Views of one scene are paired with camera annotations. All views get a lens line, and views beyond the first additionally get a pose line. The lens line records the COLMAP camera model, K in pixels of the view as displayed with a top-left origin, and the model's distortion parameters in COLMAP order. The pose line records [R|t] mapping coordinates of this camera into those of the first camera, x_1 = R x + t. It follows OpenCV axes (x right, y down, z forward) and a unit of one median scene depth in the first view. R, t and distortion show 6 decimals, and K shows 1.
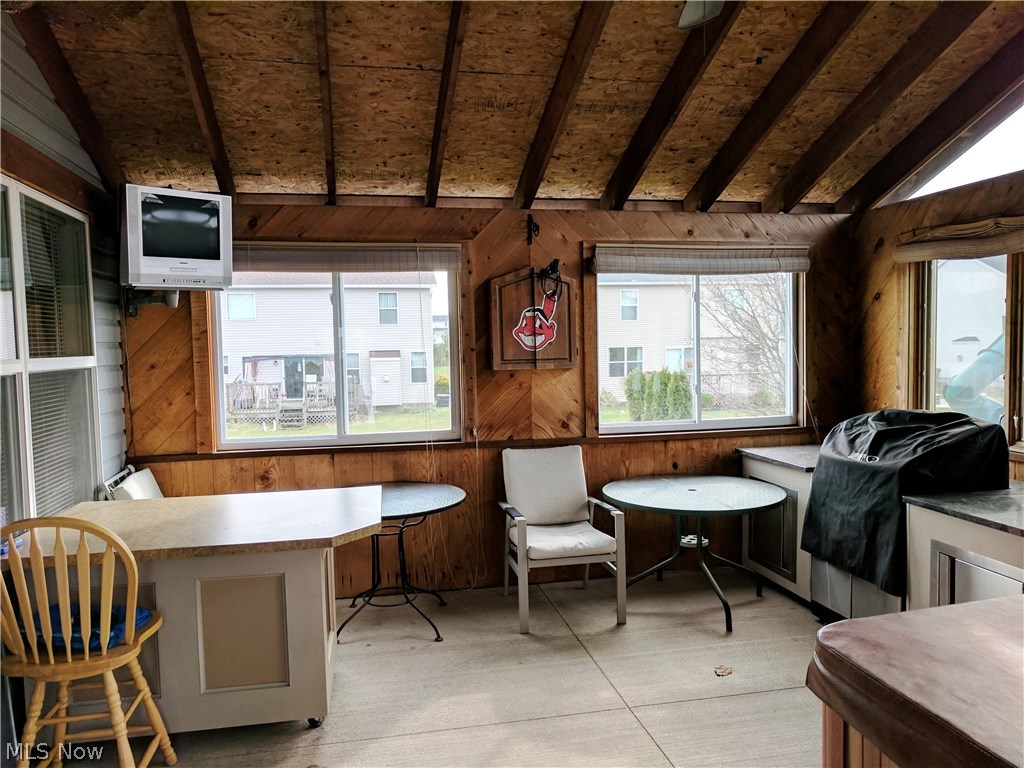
lens RADIAL K [[775.5, 0, 517.4], [0, 775.5, 387.3], [0, 0, 1]] dist [-0.004173, 0.022559]
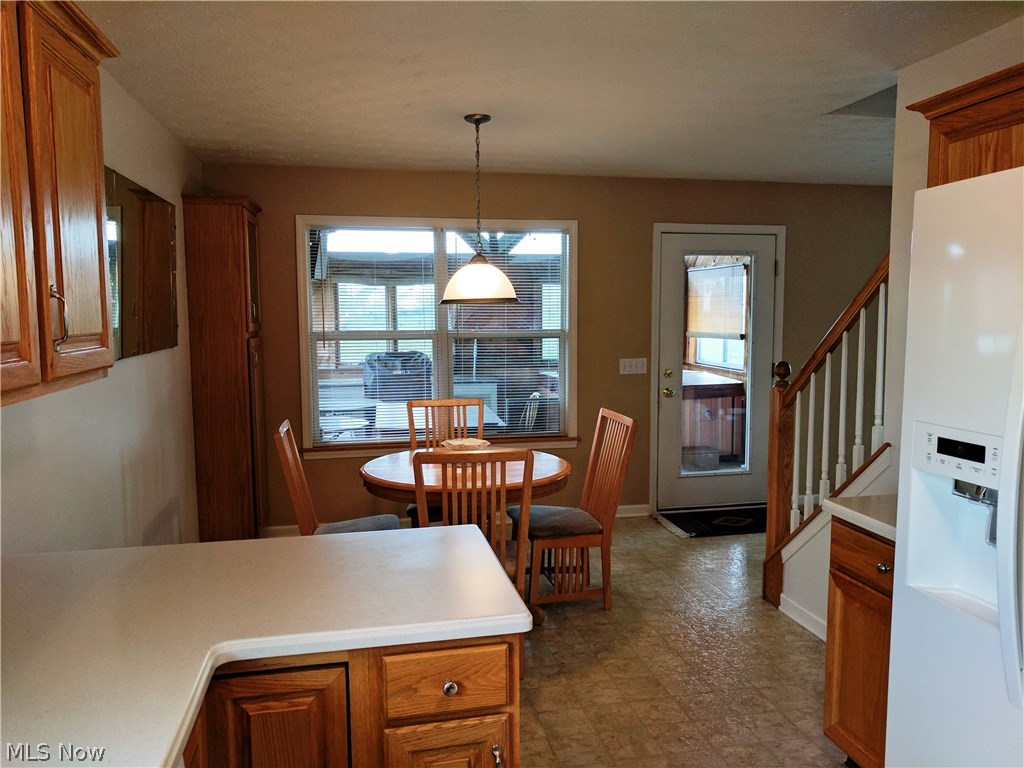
lens RADIAL K [[775.5, 0, 517.4], [0, 775.5, 387.3], [0, 0, 1]] dist [-0.004173, 0.022559]
pose [[-0.006869, -0.082110, 0.996600, -1.662682], [0.067810, 0.994291, 0.082387, -0.028408], [-0.997675, 0.068146, -0.001262, 0.591436]]
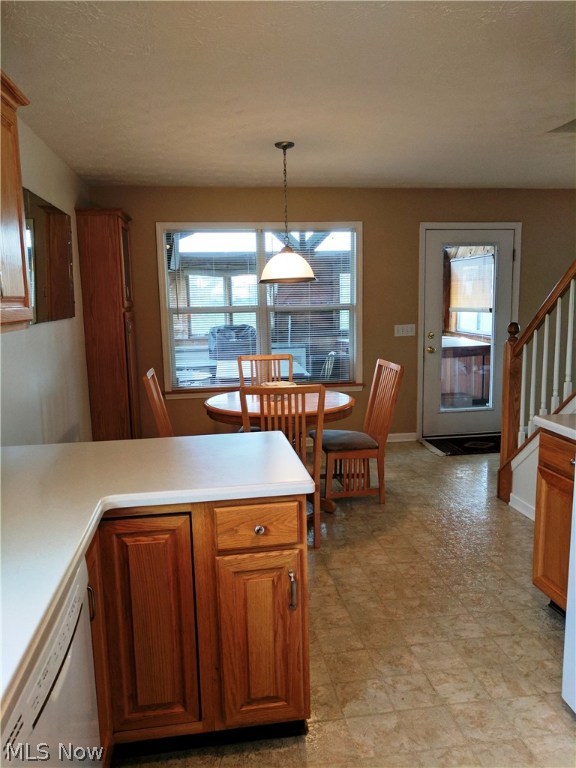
lens RADIAL K [[581.6, 0, 286.5], [0, 581.6, 386.0], [0, 0, 1]] dist [-0.004173, 0.022559]
pose [[0.058949, -0.132592, 0.989416, -1.699450], [0.082801, 0.988374, 0.127519, -0.008727], [-0.994821, 0.074408, 0.069243, 0.577135]]
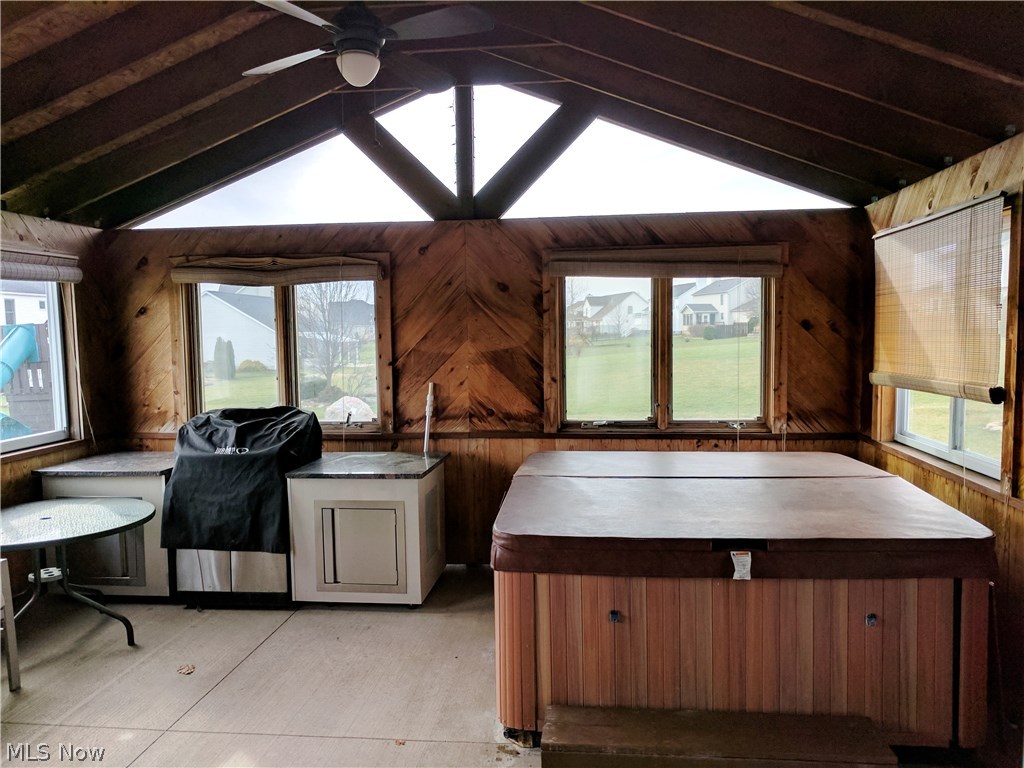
lens RADIAL K [[775.5, 0, 517.4], [0, 775.5, 387.3], [0, 0, 1]] dist [-0.004173, 0.022559]
pose [[0.306400, -0.053939, 0.950374, -0.477171], [0.066203, 0.997183, 0.035251, -0.016082], [-0.949598, 0.052117, 0.309107, 0.198223]]
